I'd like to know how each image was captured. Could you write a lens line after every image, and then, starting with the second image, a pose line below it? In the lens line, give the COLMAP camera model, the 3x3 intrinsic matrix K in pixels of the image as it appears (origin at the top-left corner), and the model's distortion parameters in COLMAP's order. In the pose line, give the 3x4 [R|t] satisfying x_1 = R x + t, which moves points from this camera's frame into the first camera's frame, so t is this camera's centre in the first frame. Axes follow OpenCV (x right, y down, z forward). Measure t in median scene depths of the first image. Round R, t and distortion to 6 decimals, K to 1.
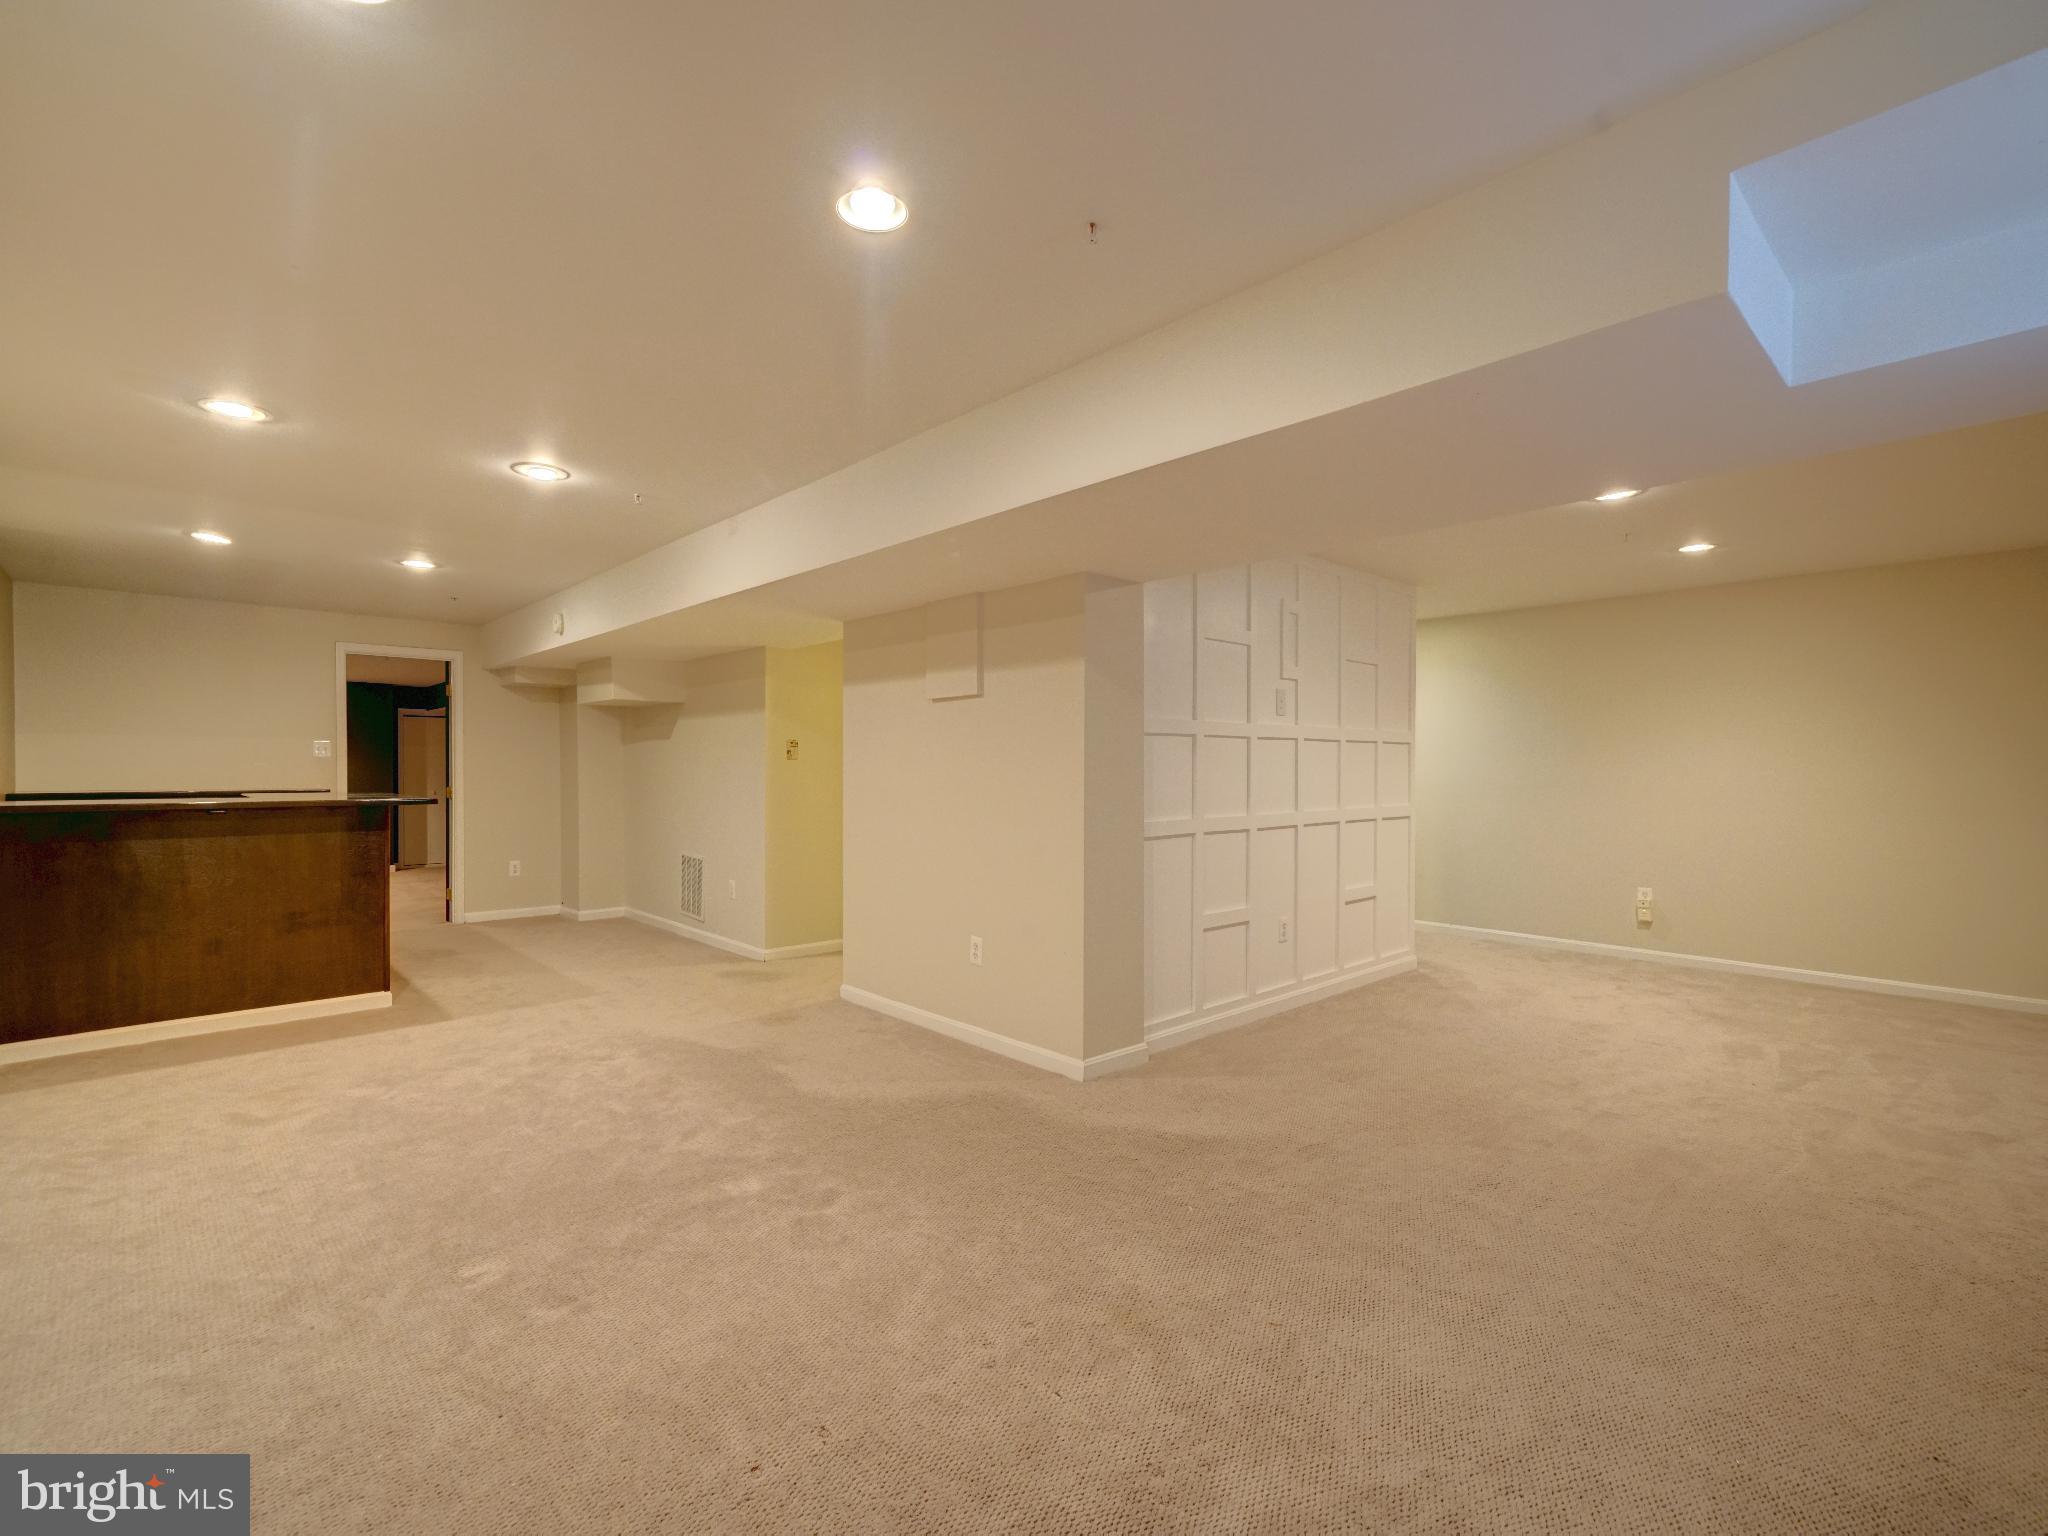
lens RADIAL K [[946.4, 0, 1019.7], [0, 946.4, 771.0], [0, 0, 1]] dist [0.001723, 0.000329]
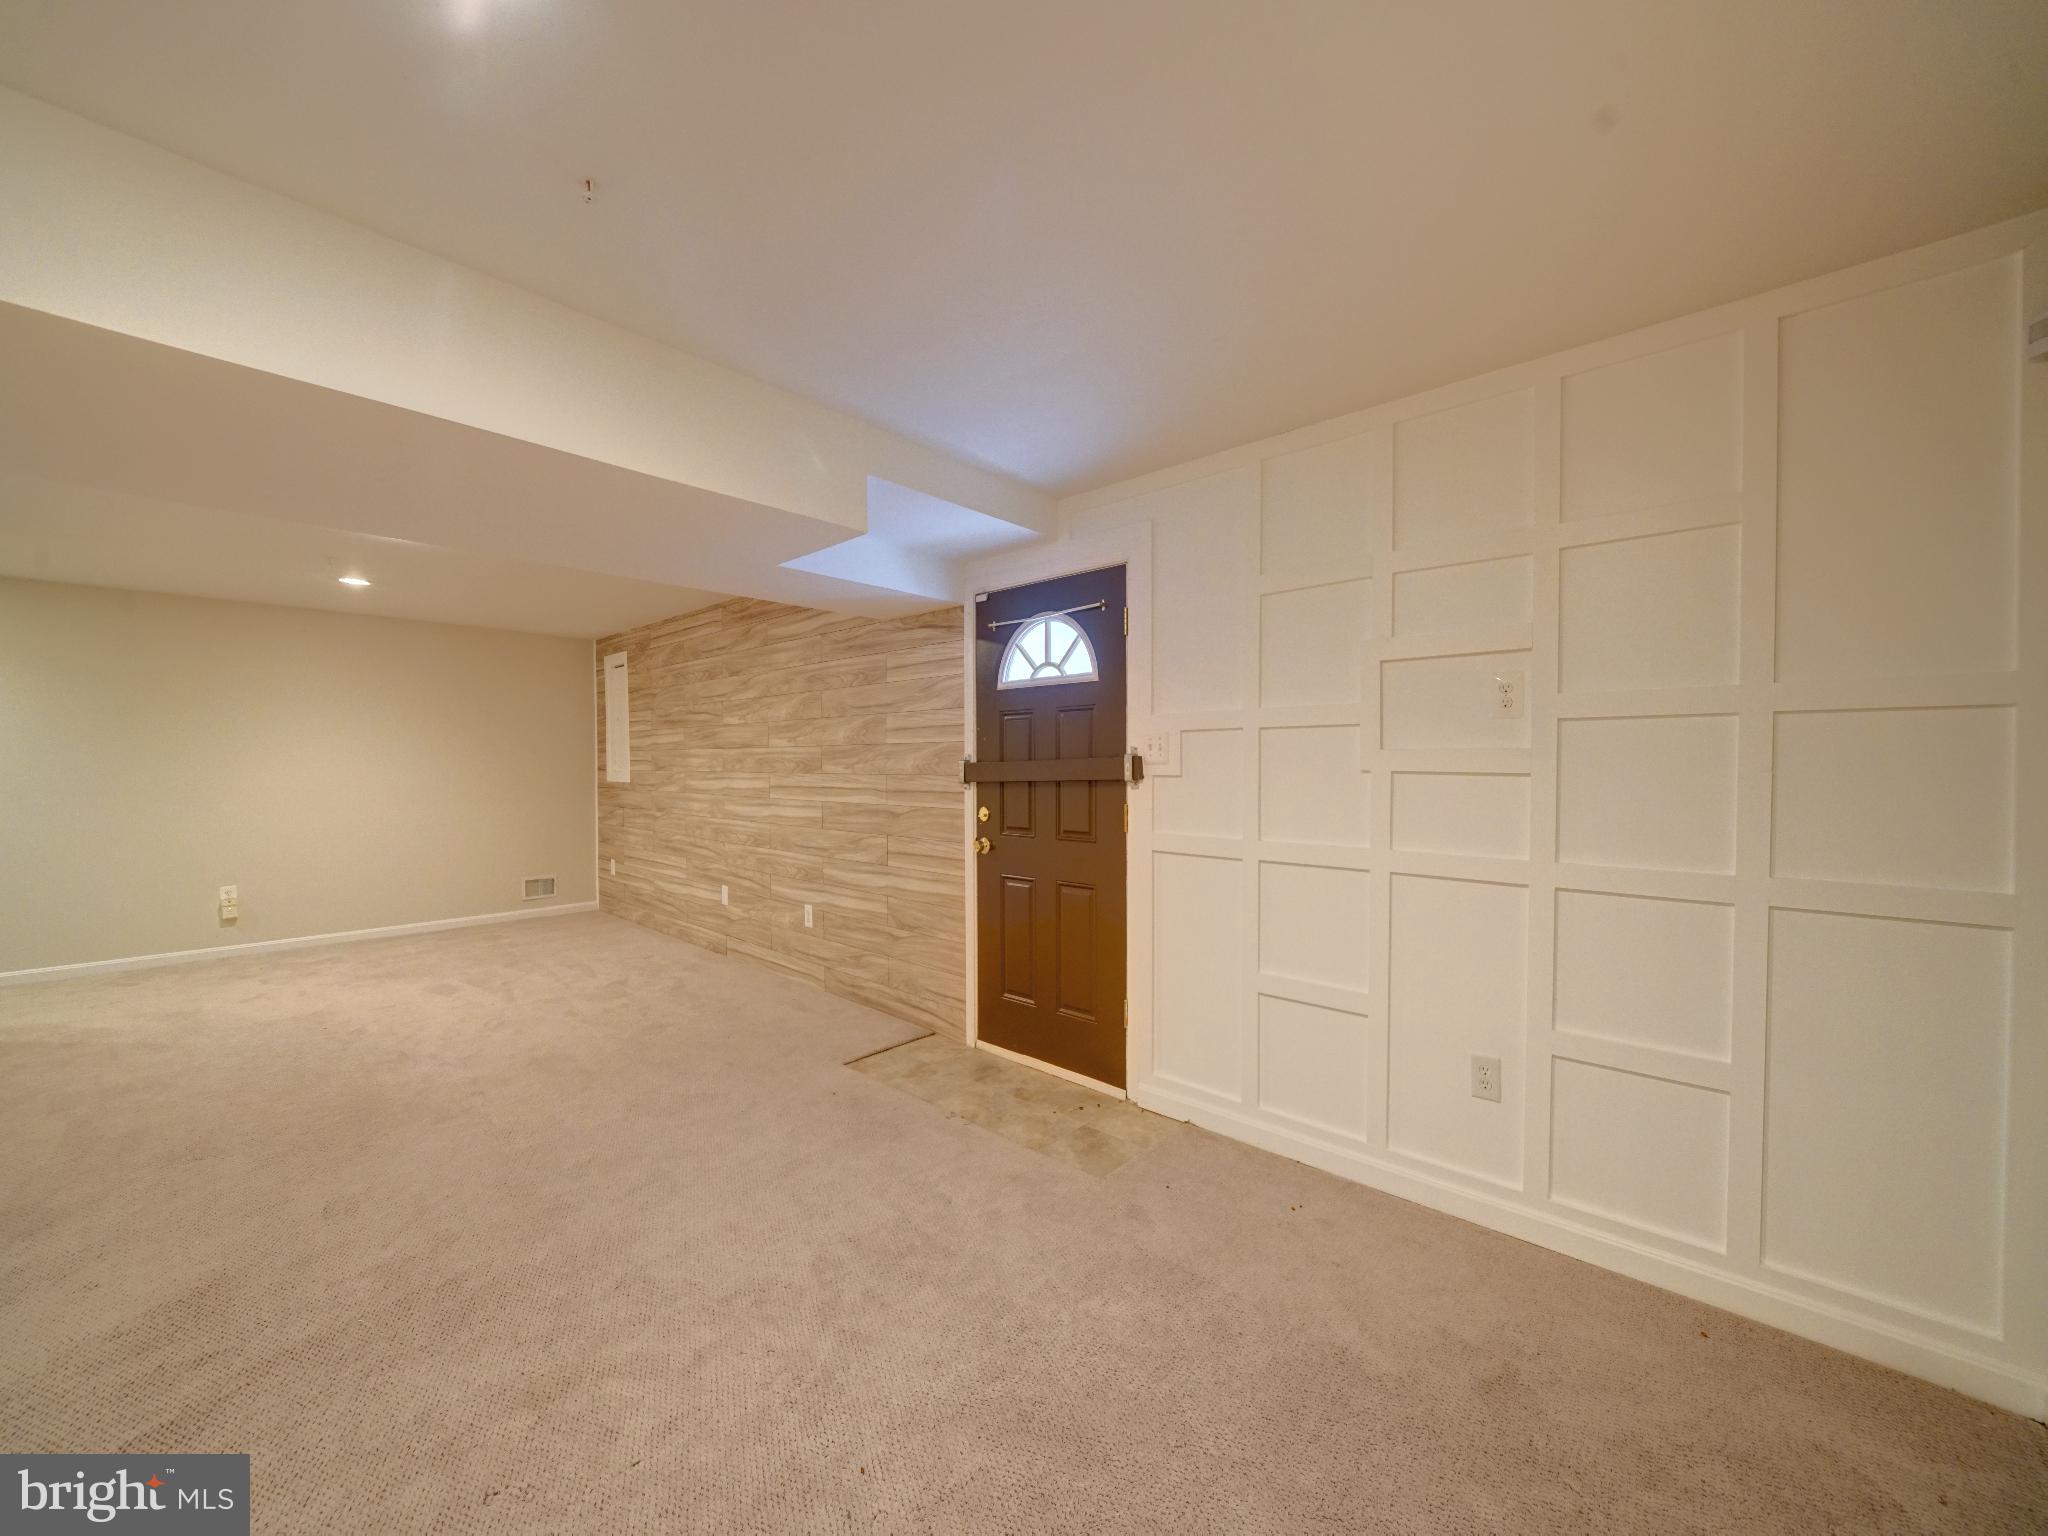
lens RADIAL K [[749.0, 0, 1018.4], [0, 749.0, 767.5], [0, 0, 1]] dist [-0.000773, -0.000039]
pose [[-0.080686, -0.007213, 0.996713, -0.361284], [0.005758, 0.999954, 0.007703, -0.011510], [-0.996723, 0.006361, -0.080641, 0.348504]]
